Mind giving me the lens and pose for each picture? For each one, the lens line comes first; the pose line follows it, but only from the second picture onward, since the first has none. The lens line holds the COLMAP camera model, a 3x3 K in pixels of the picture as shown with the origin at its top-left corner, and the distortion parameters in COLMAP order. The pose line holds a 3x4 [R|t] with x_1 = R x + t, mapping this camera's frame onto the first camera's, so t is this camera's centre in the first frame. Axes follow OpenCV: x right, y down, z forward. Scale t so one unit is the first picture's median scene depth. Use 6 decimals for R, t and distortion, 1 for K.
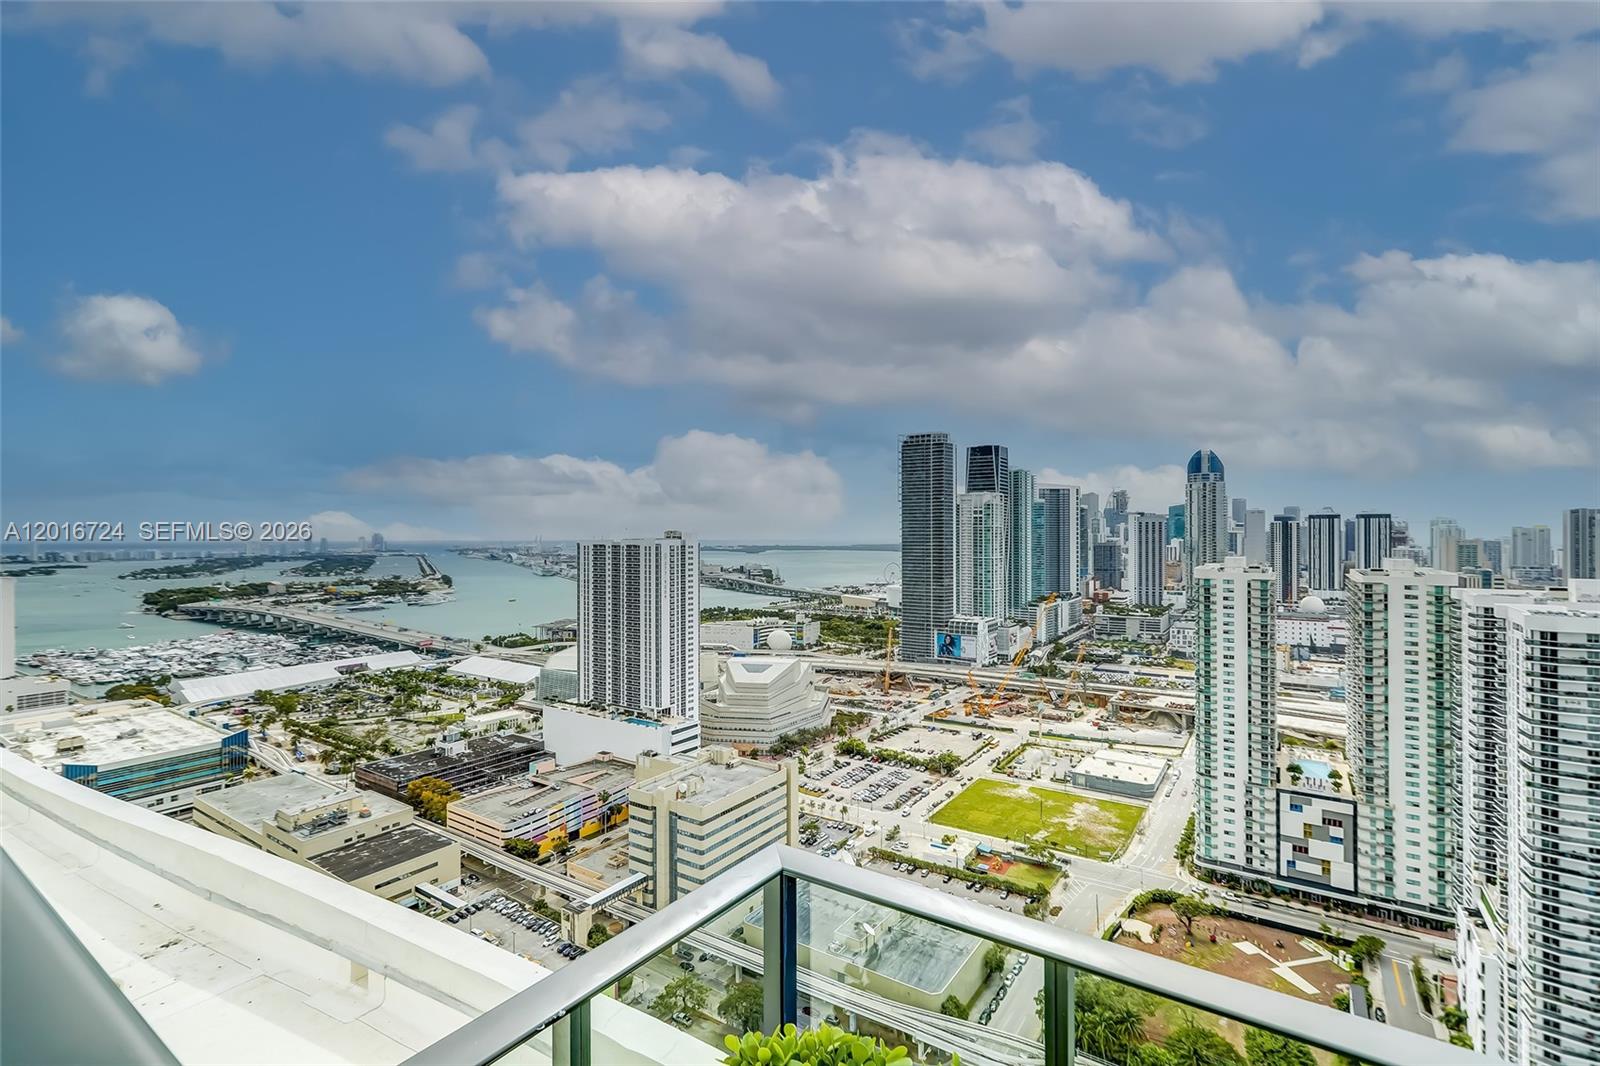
lens RADIAL K [[725.5, 0, 800.6], [0, 725.5, 534.8], [0, 0, 1]] dist [0.005527, 0.001368]
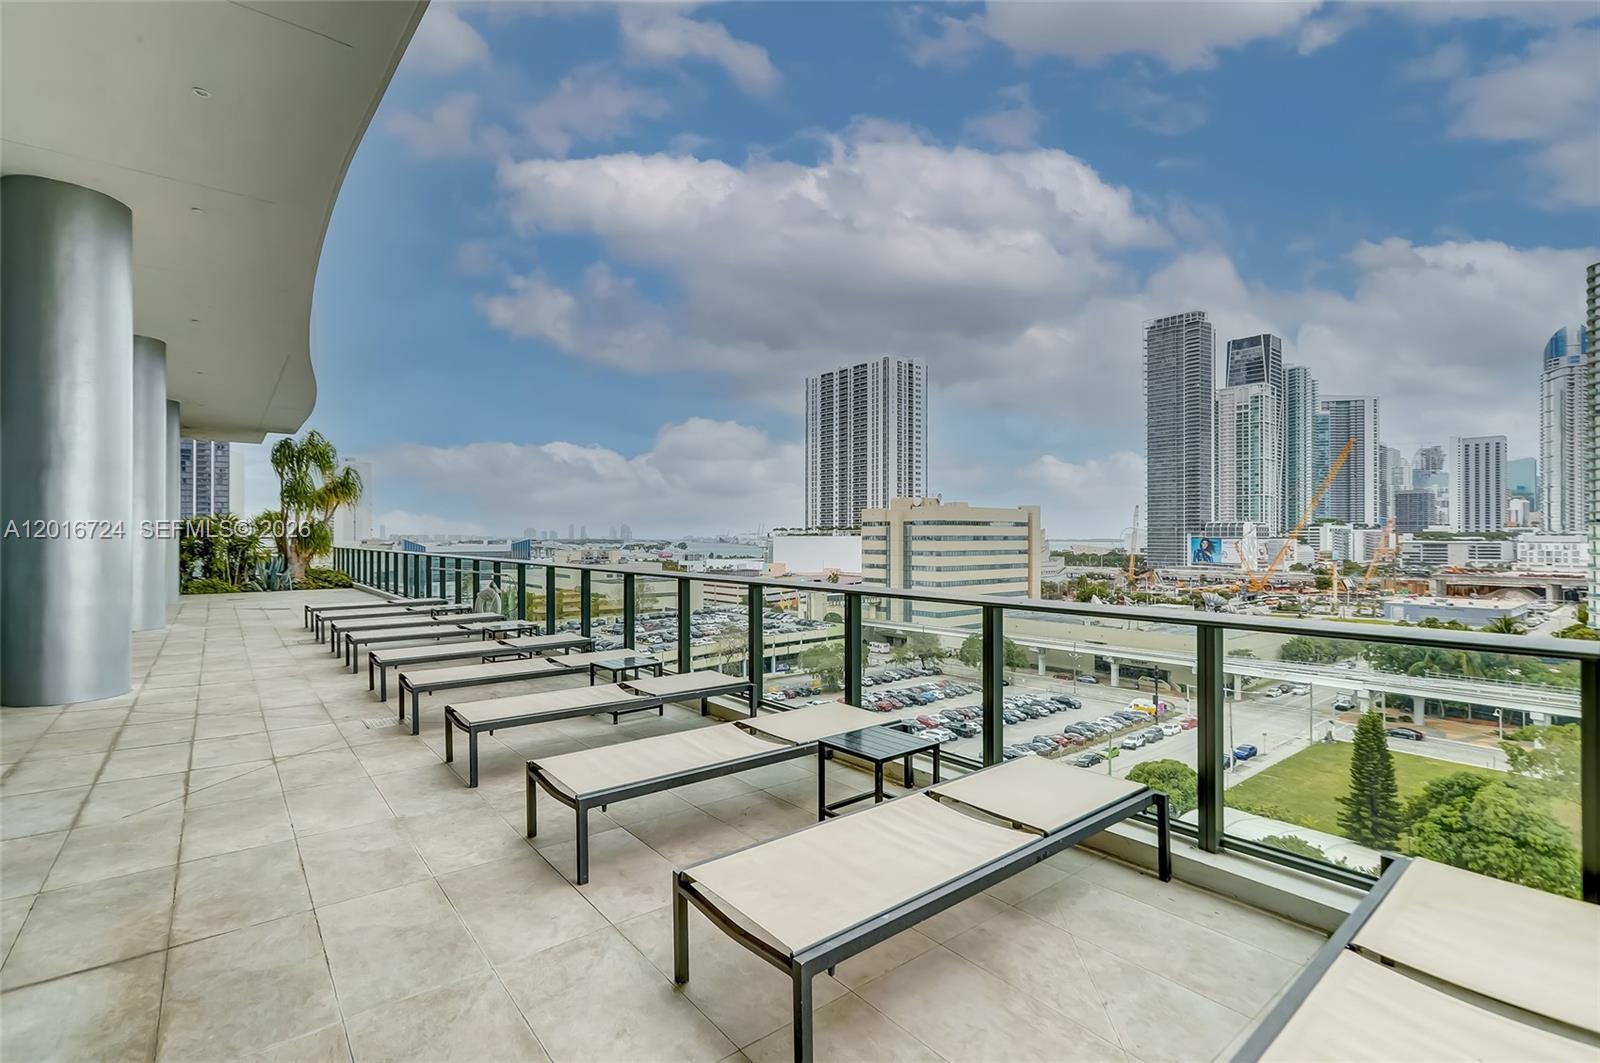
lens RADIAL K [[725.5, 0, 802.2], [0, 725.5, 531.7], [0, 0, 1]] dist [0.005527, 0.001368]
pose [[0.957005, 0.000335, -0.290072, -0.027412], [-0.000288, 1.000000, 0.000205, 0.378410], [0.290072, -0.000113, 0.957005, 0.032383]]
